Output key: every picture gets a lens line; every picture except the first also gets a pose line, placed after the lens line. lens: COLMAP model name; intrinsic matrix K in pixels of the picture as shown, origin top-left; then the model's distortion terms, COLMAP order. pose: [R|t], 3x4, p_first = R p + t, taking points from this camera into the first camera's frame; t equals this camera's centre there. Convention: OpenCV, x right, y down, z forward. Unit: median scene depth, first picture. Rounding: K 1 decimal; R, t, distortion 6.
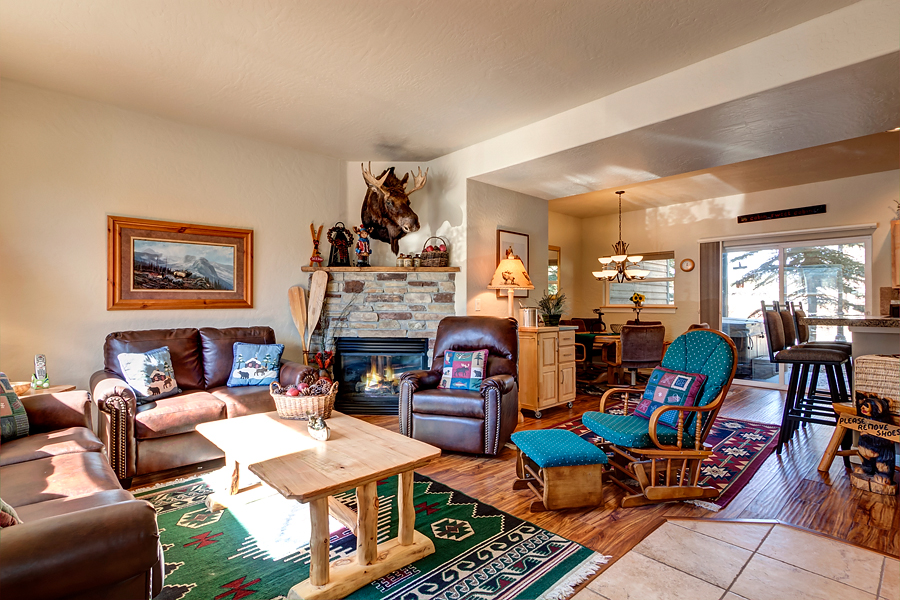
lens RADIAL K [[444.0, 0, 450.0], [0, 444.0, 300.0], [0, 0, 1]] dist [-0.002697, -0.000466]
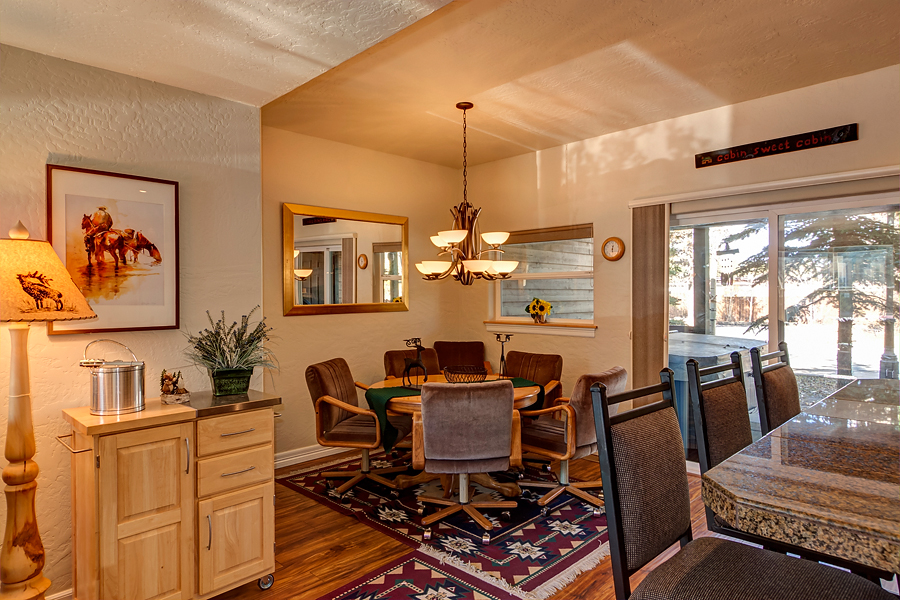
lens RADIAL K [[545.1, 0, 450.0], [0, 545.1, 300.0], [0, 0, 1]] dist [0.005681, 0.001616]
pose [[0.999112, -0.009588, 0.041028, 0.315688], [0.008874, 0.999807, 0.017548, -0.030377], [-0.041188, -0.017168, 0.999004, 0.349263]]
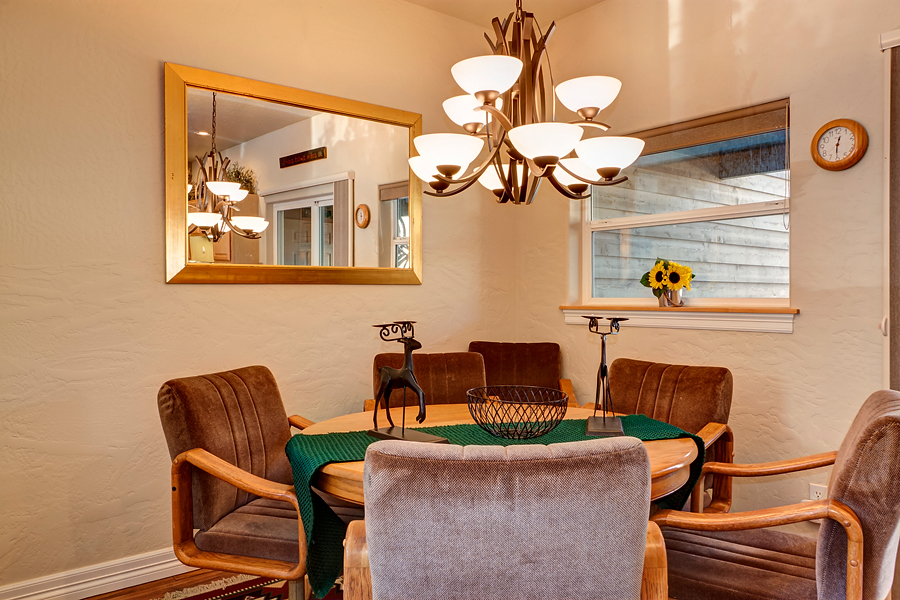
lens RADIAL K [[667.3, 0, 450.0], [0, 667.3, 300.0], [0, 0, 1]] dist [0.002723, 0.000809]
pose [[0.998228, -0.003416, -0.059406, 0.342928], [0.003910, 0.999959, 0.008192, 0.007401], [0.059376, -0.008410, 0.998200, 0.619452]]
